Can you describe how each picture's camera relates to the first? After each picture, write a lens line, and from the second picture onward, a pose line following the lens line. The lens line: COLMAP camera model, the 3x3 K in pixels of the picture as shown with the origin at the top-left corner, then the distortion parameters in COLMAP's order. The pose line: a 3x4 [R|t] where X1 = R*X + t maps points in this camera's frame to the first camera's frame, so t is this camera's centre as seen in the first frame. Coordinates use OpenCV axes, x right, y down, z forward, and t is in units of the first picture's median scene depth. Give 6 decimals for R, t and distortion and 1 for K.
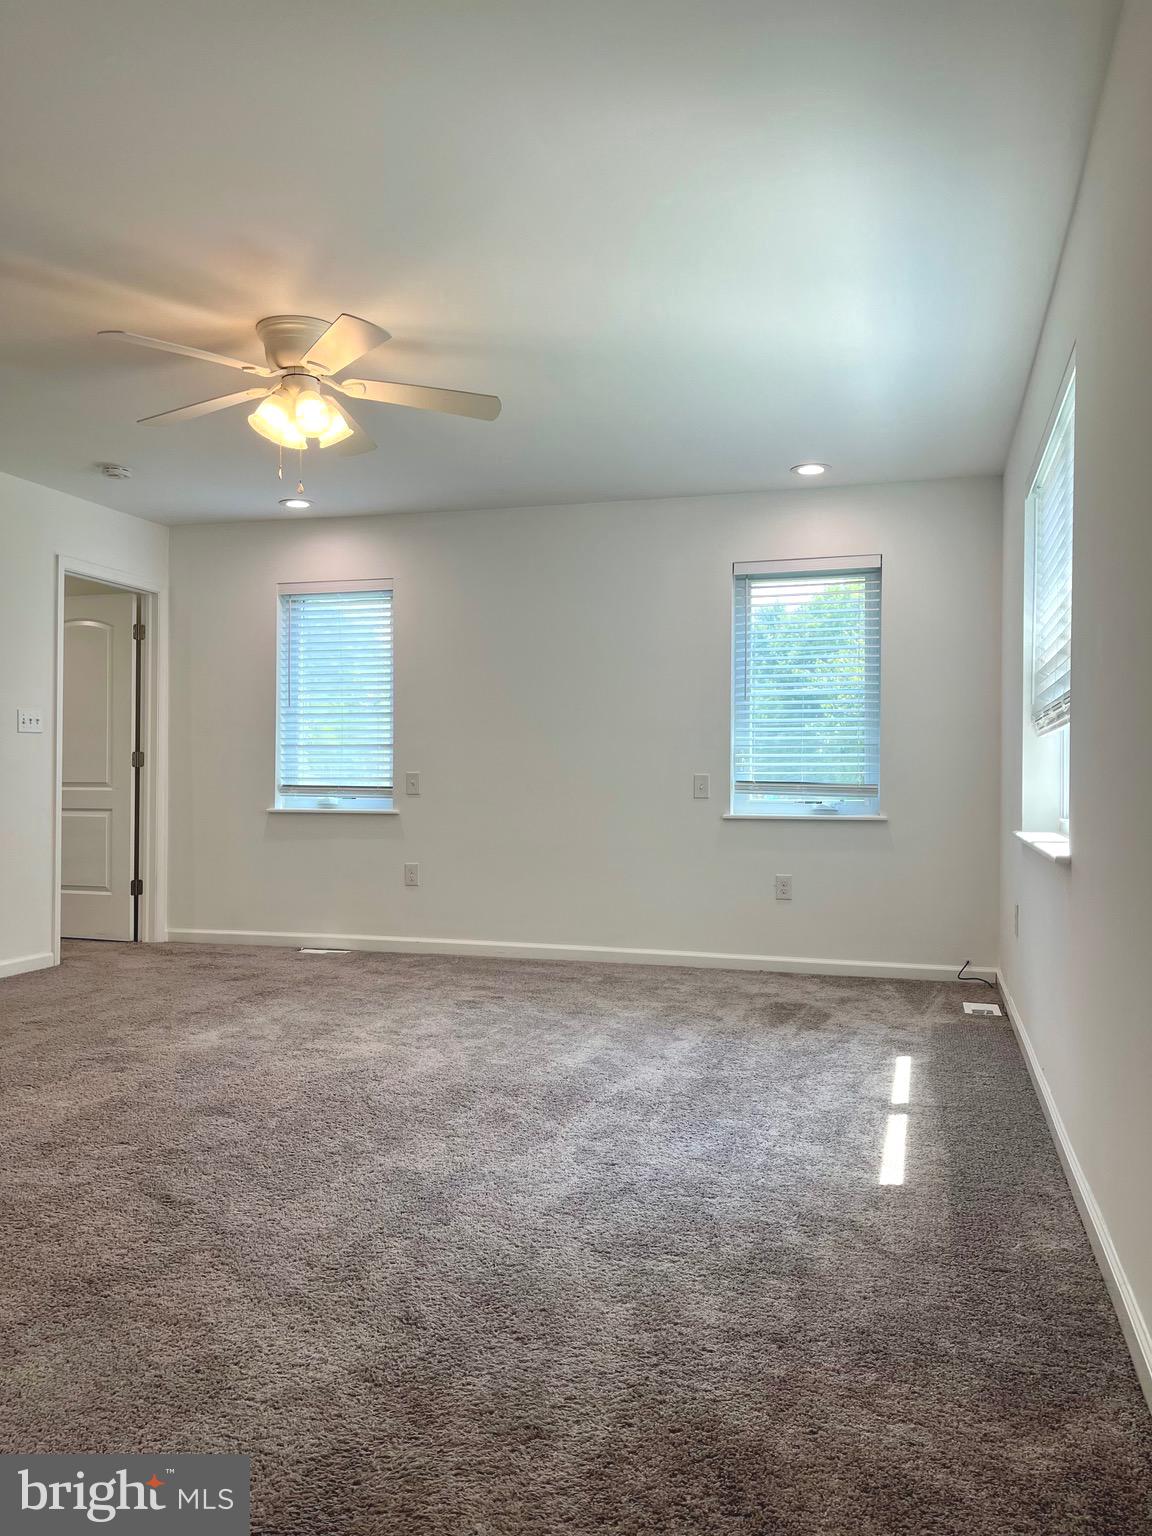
lens RADIAL K [[1171.4, 0, 578.1], [0, 1171.4, 769.7], [0, 0, 1]] dist [0.051143, -0.035959]
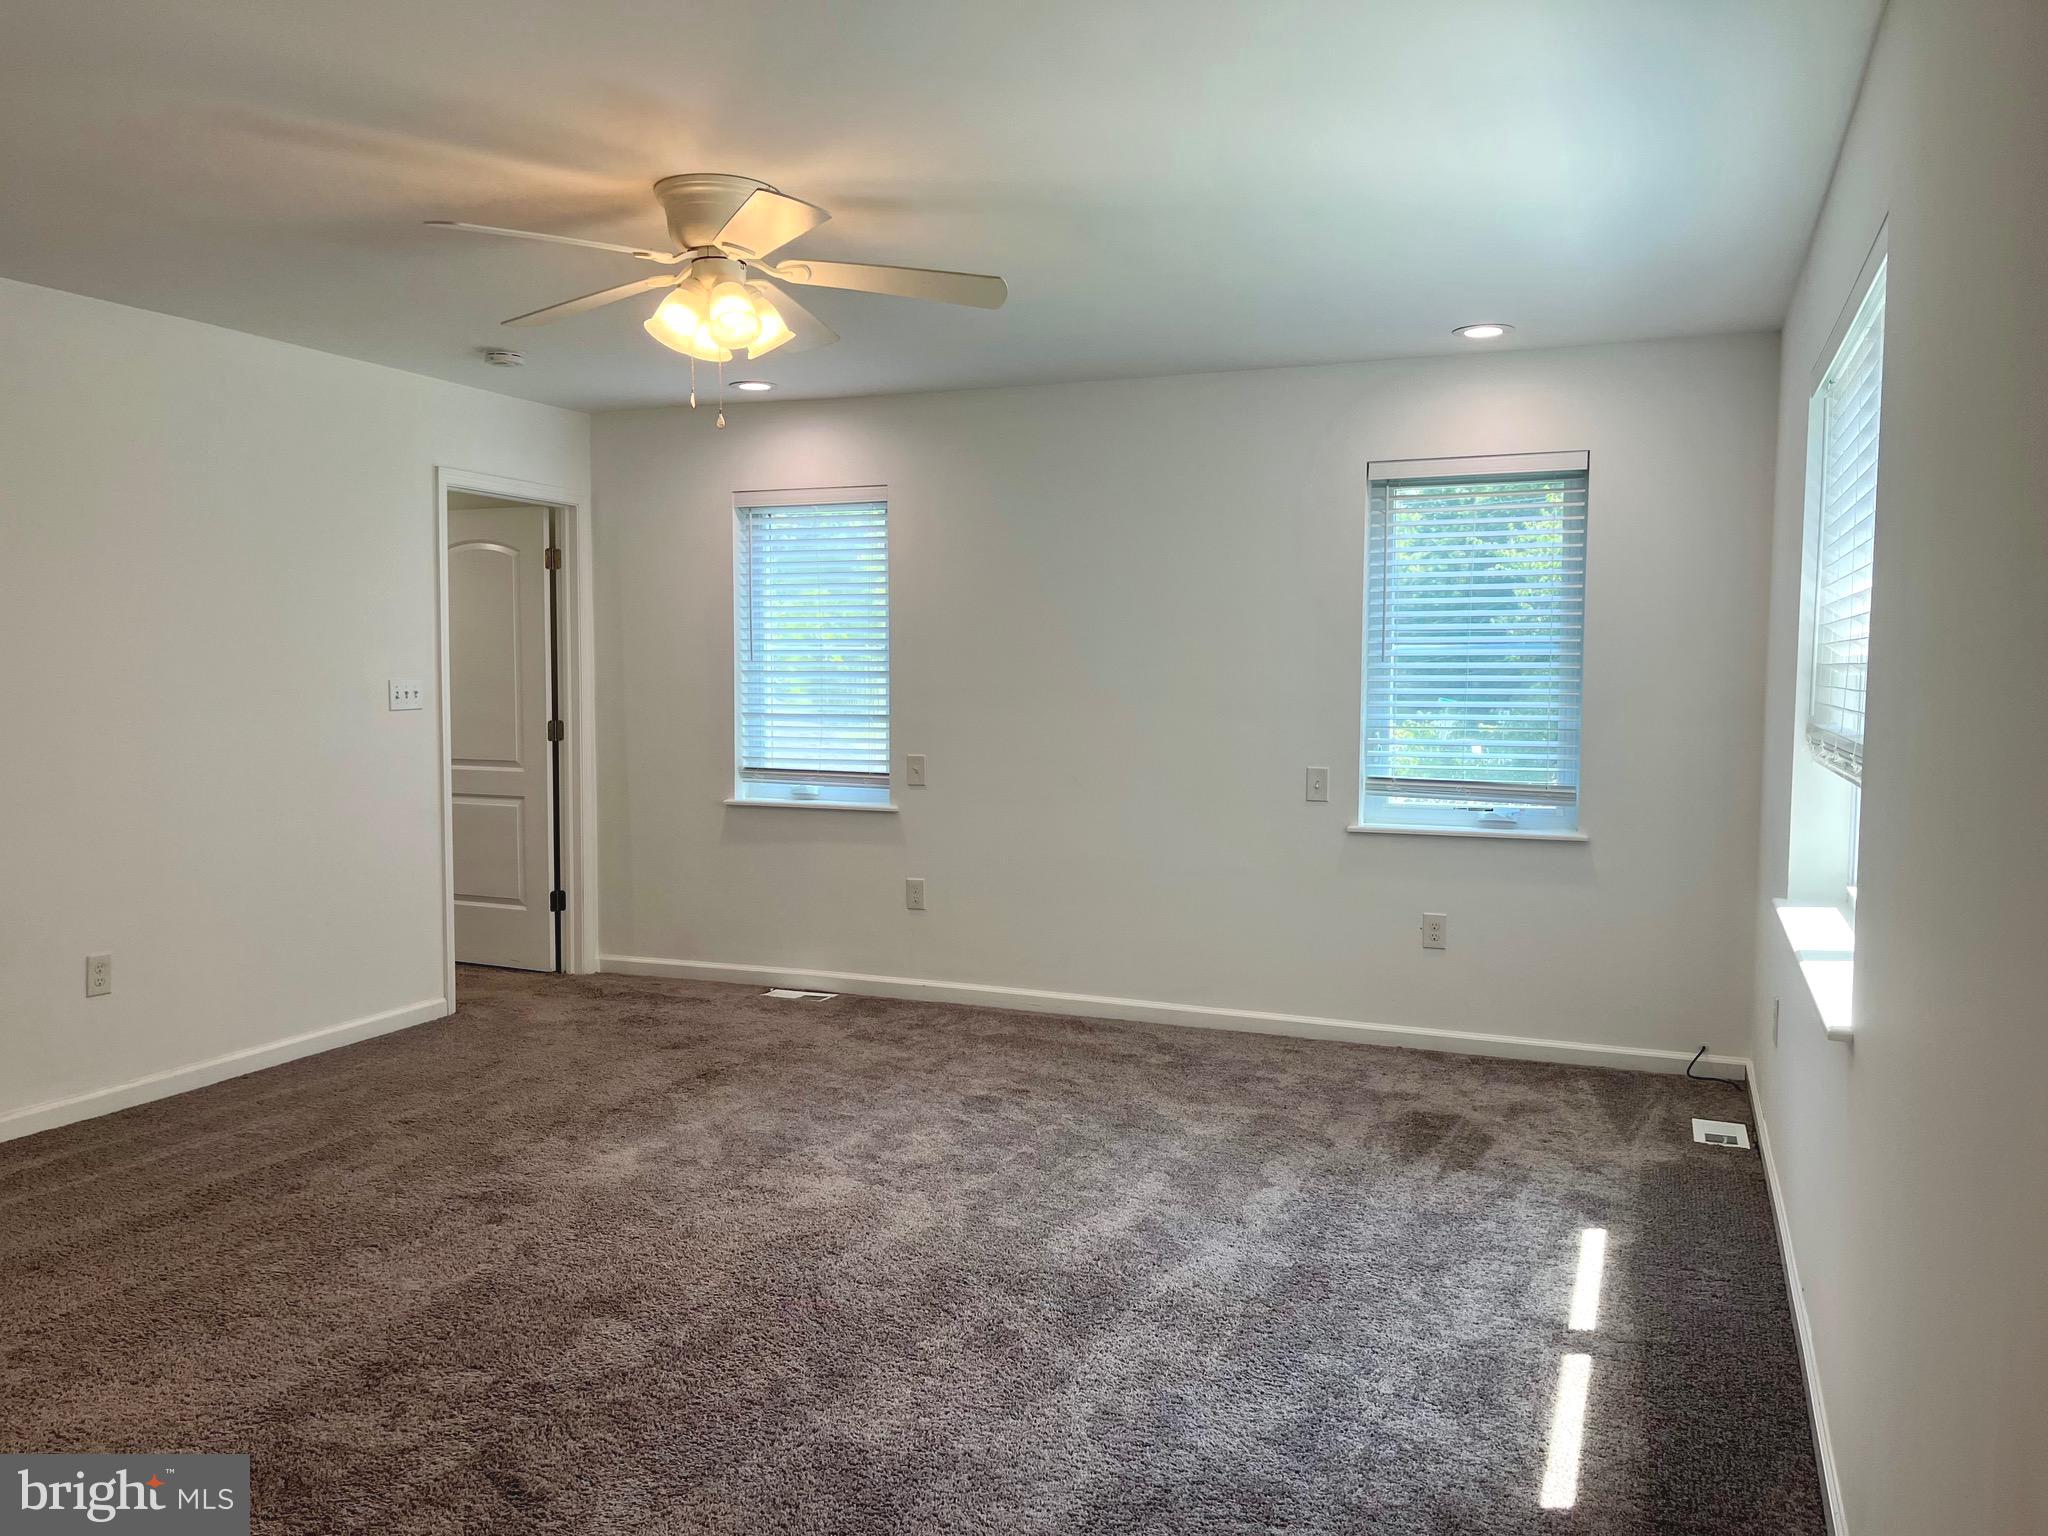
lens RADIAL K [[1561.9, 0, 1020.3], [0, 1561.9, 769.3], [0, 0, 1]] dist [0.051143, -0.035959]
pose [[0.994622, 0.005304, -0.103431, 0.030646], [0.002200, 0.997380, 0.072300, -0.077207], [0.103544, -0.072139, 0.992005, 0.060196]]
